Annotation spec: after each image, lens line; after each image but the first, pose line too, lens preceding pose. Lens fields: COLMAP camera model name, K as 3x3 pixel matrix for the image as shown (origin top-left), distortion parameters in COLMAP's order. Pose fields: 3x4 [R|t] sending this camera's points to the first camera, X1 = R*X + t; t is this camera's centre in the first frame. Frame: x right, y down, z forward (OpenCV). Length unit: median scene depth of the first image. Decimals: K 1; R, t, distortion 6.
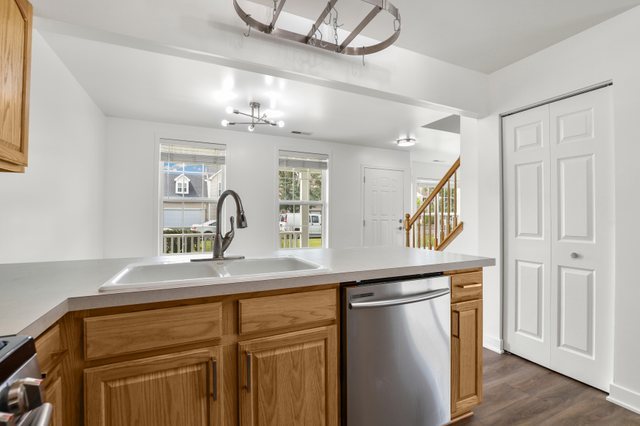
lens RADIAL K [[298.7, 0, 324.5], [0, 298.7, 212.3], [0, 0, 1]] dist [-0.019899, 0.004810]
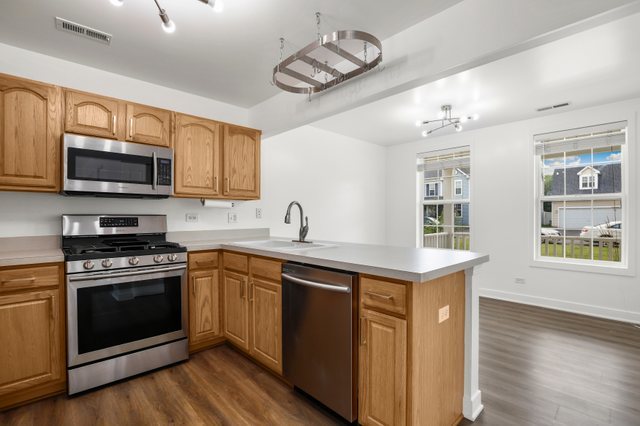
lens RADIAL K [[298.7, 0, 324.3], [0, 298.7, 218.0], [0, 0, 1]] dist [-0.019899, 0.004810]
pose [[0.323542, 0.002300, -0.946211, 0.502281], [0.014374, 0.999870, 0.007346, 0.004833], [0.946105, -0.015978, 0.323467, 0.223016]]
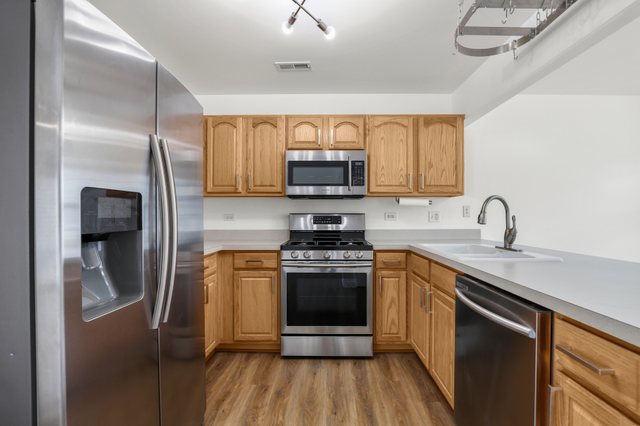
lens RADIAL K [[298.7, 0, 322.4], [0, 298.7, 214.4], [0, 0, 1]] dist [-0.019899, 0.004810]
pose [[-0.421342, -0.003364, -0.906895, 0.441228], [0.010187, 0.999912, -0.008442, 0.004540], [0.906844, -0.012796, -0.421271, 0.317373]]
